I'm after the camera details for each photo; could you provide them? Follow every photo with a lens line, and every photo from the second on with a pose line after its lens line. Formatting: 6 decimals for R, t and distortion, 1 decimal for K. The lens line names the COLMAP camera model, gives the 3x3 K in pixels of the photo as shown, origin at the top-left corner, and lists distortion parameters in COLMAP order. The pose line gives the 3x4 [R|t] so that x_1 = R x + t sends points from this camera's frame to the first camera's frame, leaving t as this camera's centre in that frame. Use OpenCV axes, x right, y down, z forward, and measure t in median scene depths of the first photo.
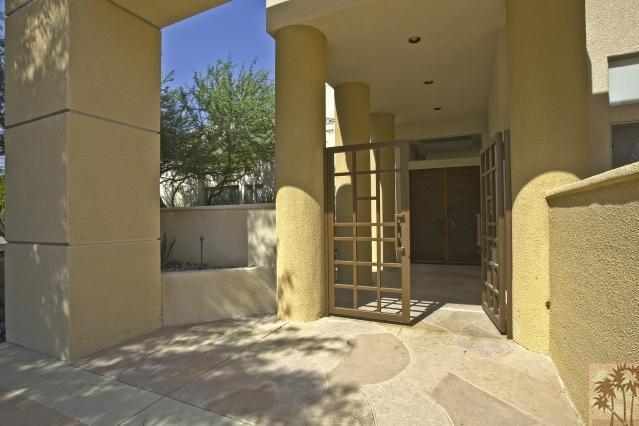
lens RADIAL K [[313.9, 0, 323.5], [0, 313.9, 216.2], [0, 0, 1]] dist [-0.037966, 0.000191]
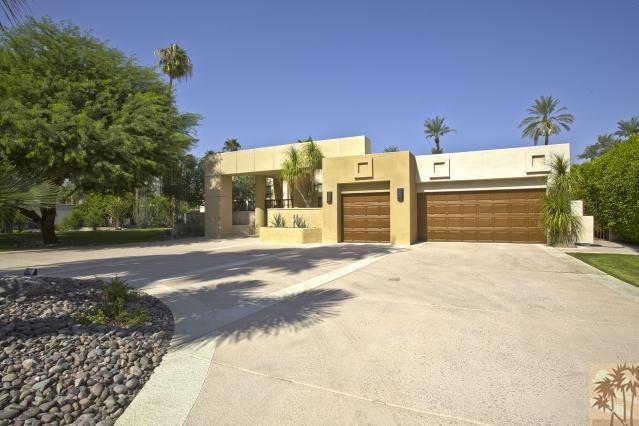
lens RADIAL K [[313.9, 0, 323.5], [0, 313.9, 216.2], [0, 0, 1]] dist [-0.037966, 0.000191]
pose [[0.999946, 0.007435, -0.007234, 0.940389], [-0.007427, 0.999972, 0.001144, 0.029893], [0.007243, -0.001090, 0.999973, -3.831619]]
